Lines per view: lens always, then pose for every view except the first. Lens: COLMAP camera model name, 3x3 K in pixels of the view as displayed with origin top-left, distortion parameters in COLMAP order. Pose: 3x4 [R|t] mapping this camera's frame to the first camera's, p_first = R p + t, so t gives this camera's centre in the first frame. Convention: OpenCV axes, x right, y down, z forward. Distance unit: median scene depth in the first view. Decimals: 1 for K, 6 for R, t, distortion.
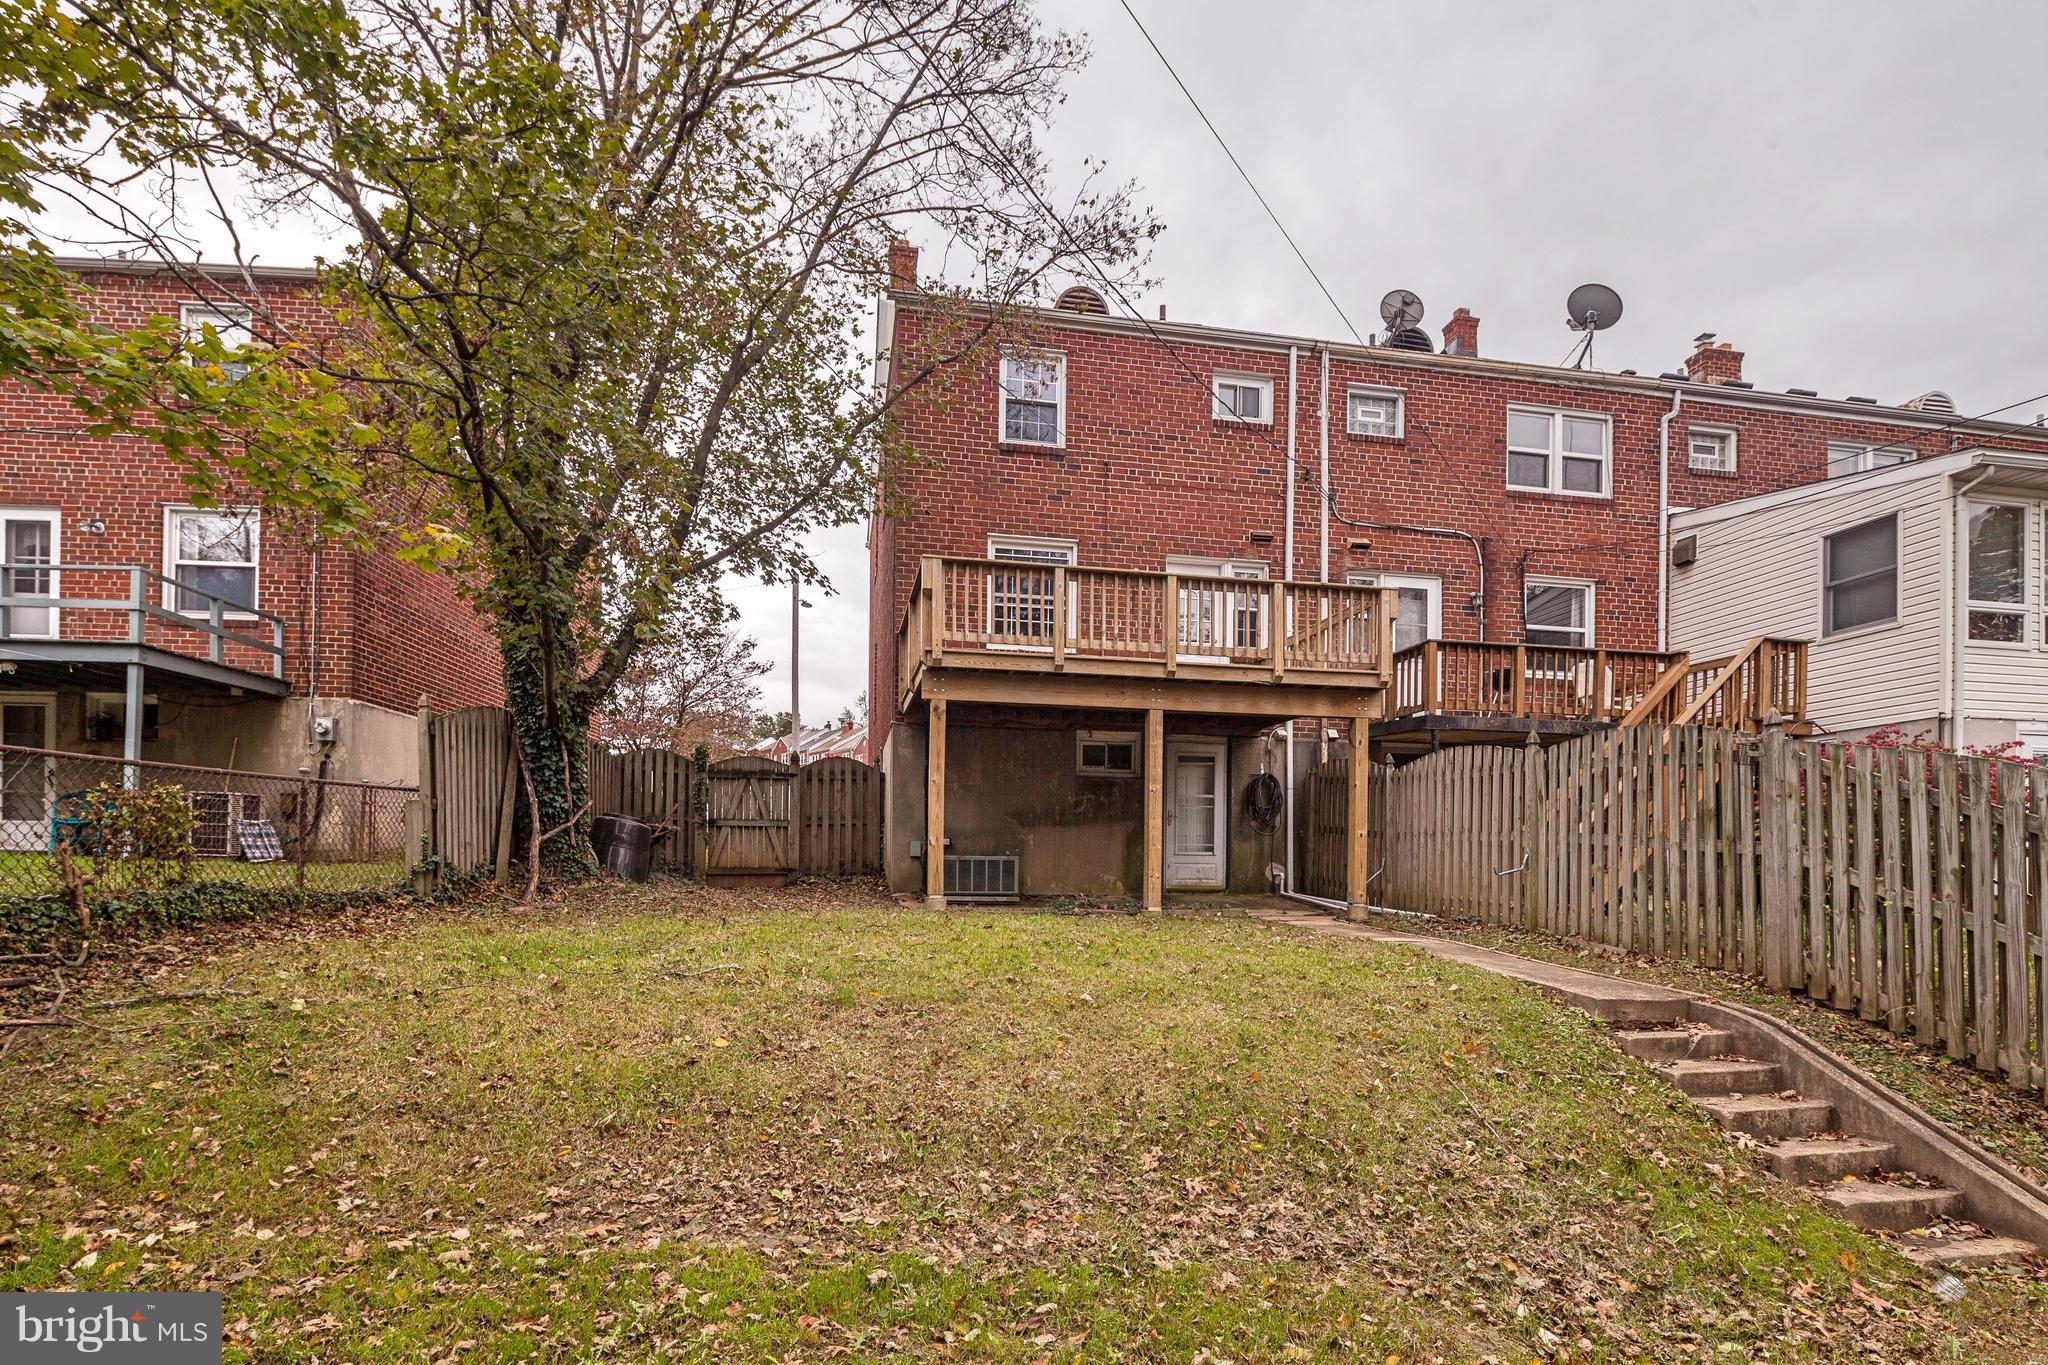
lens RADIAL K [[1000.9, 0, 1024.0], [0, 1000.9, 718.9], [0, 0, 1]] dist [0.019008, -0.000415]
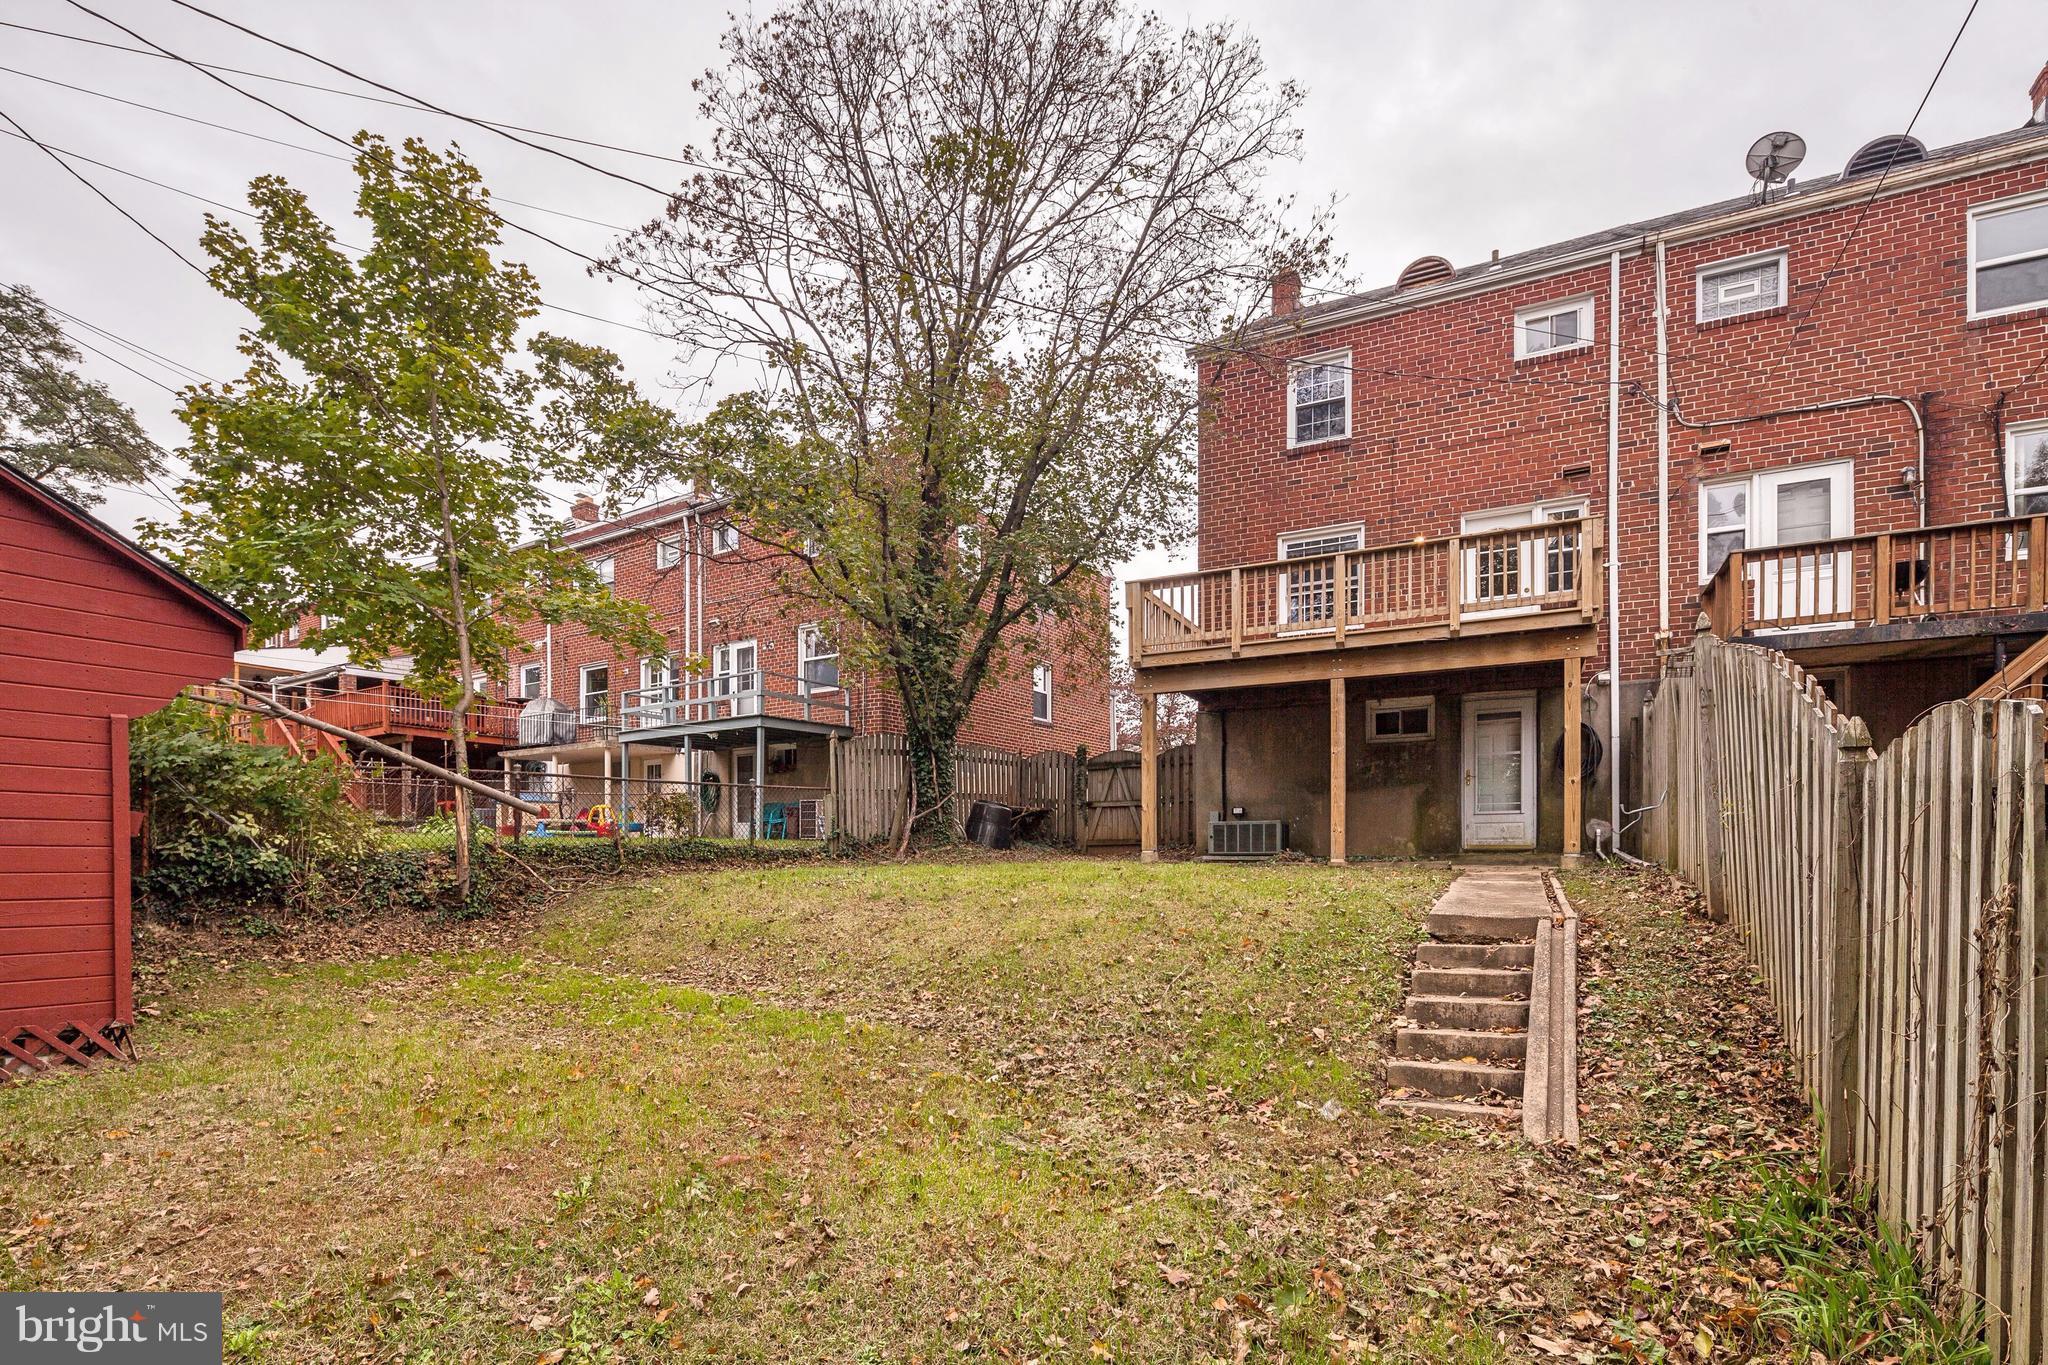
lens RADIAL K [[995.4, 0, 1018.4], [0, 995.4, 663.2], [0, 0, 1]] dist [0.002245, -0.001609]
pose [[0.779444, -0.136107, -0.611508, 0.399605], [0.104909, 0.990688, -0.086784, 0.024105], [0.617625, 0.003490, 0.786465, -0.053016]]
